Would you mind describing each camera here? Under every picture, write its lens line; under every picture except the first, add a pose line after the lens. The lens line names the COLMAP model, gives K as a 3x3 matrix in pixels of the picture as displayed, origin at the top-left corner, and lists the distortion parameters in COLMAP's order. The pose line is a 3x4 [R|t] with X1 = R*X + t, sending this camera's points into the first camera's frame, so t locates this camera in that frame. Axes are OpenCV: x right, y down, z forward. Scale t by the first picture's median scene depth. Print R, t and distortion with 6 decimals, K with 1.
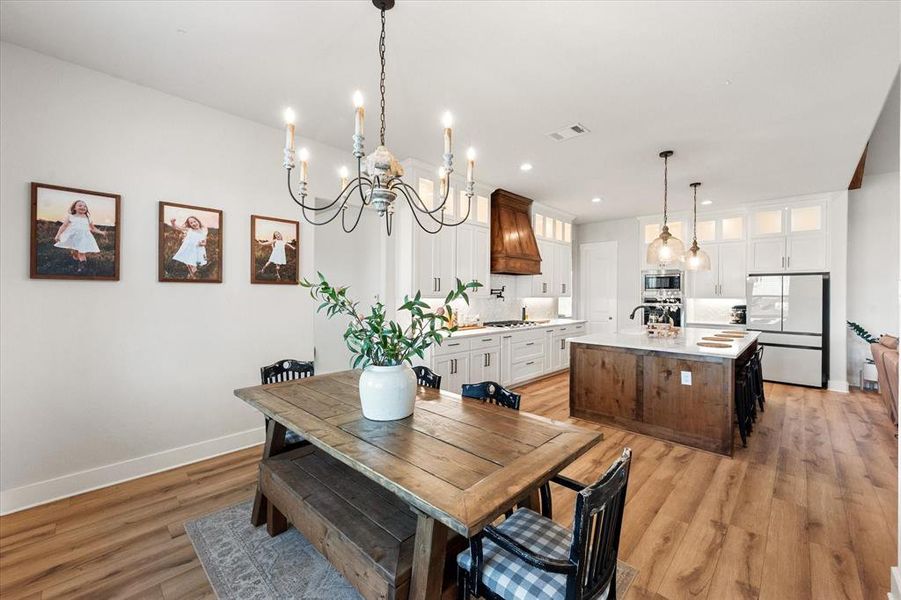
lens RADIAL K [[366.4, 0, 444.5], [0, 366.4, 298.0], [0, 0, 1]] dist [0.000921, 0.000230]
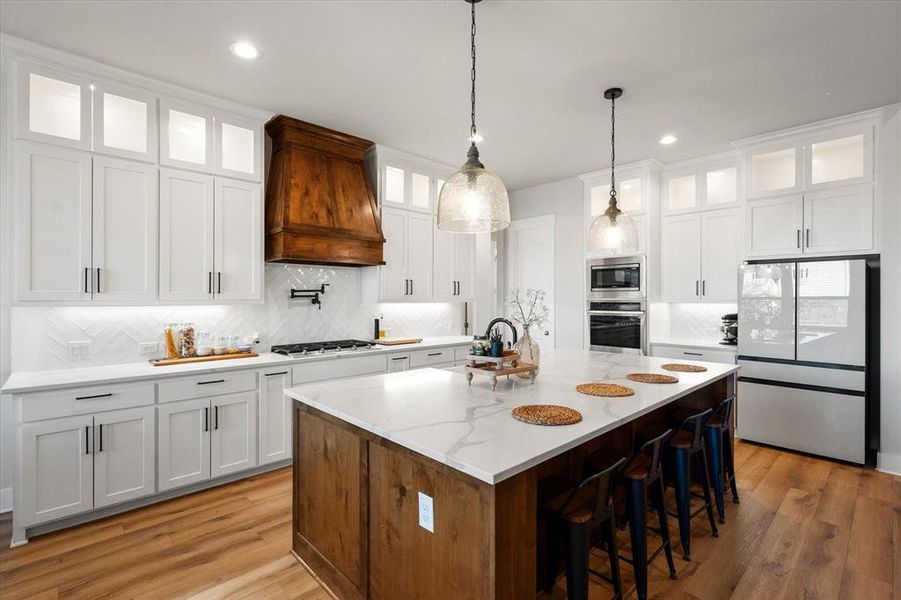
lens RADIAL K [[420.6, 0, 445.0], [0, 420.6, 302.5], [0, 0, 1]] dist [0.002600, -0.000533]
pose [[0.998950, -0.005116, -0.045533, 0.428856], [0.005142, 0.999987, 0.000459, -0.001647], [0.045530, -0.000693, 0.998963, 0.341161]]
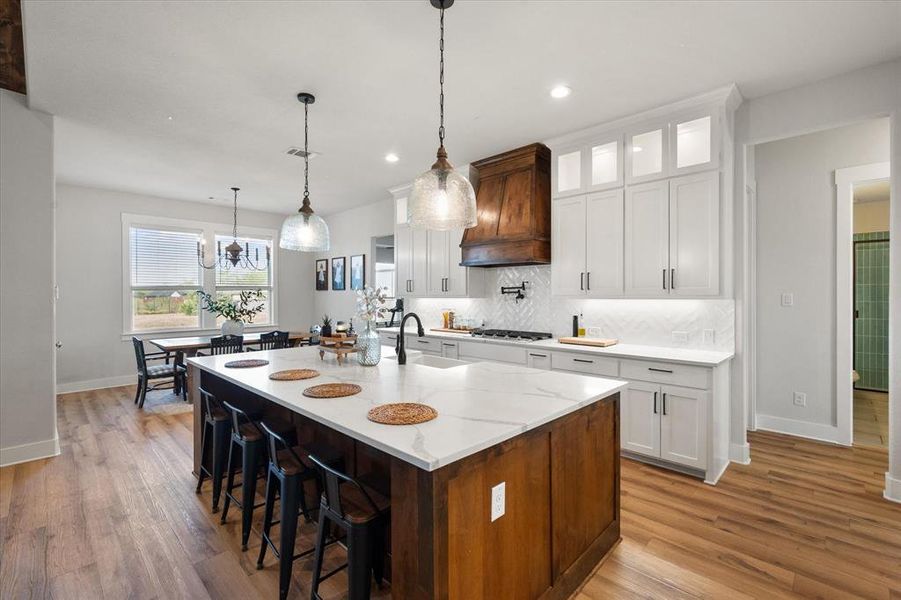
lens RADIAL K [[393.3, 0, 449.2], [0, 393.3, 296.3], [0, 0, 1]] dist [-0.013182, -0.000180]
pose [[0.002397, 0.001253, -0.999996, 0.998349], [-0.006679, 0.999977, 0.001236, -0.005090], [0.999975, 0.006676, 0.002406, 0.931280]]
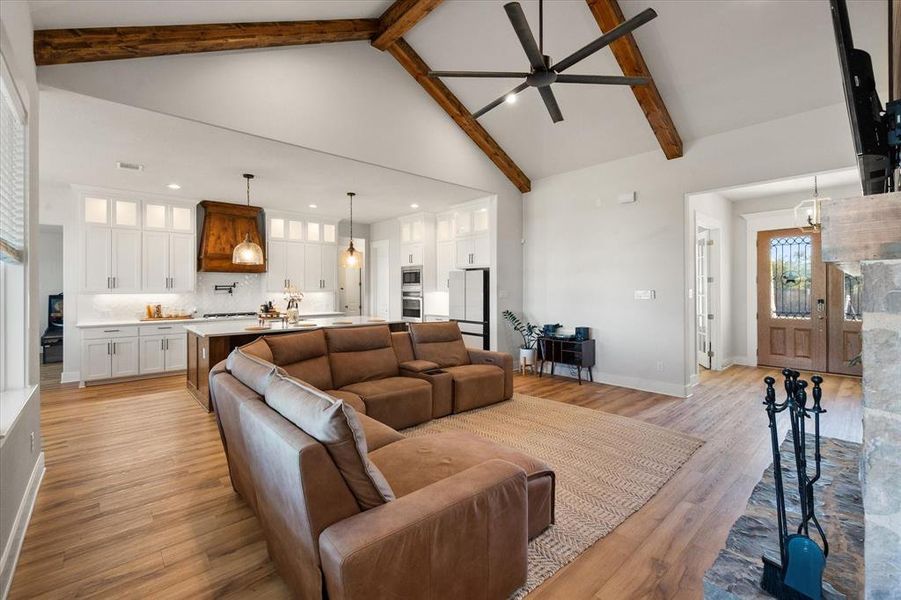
lens RADIAL K [[398.8, 0, 452.7], [0, 398.8, 292.6], [0, 0, 1]] dist [0.000174, -0.000023]
pose [[0.998245, -0.008733, -0.058580, 0.999452], [0.008675, 0.999962, -0.001249, 0.006802], [0.058589, 0.000738, 0.998282, -0.229178]]
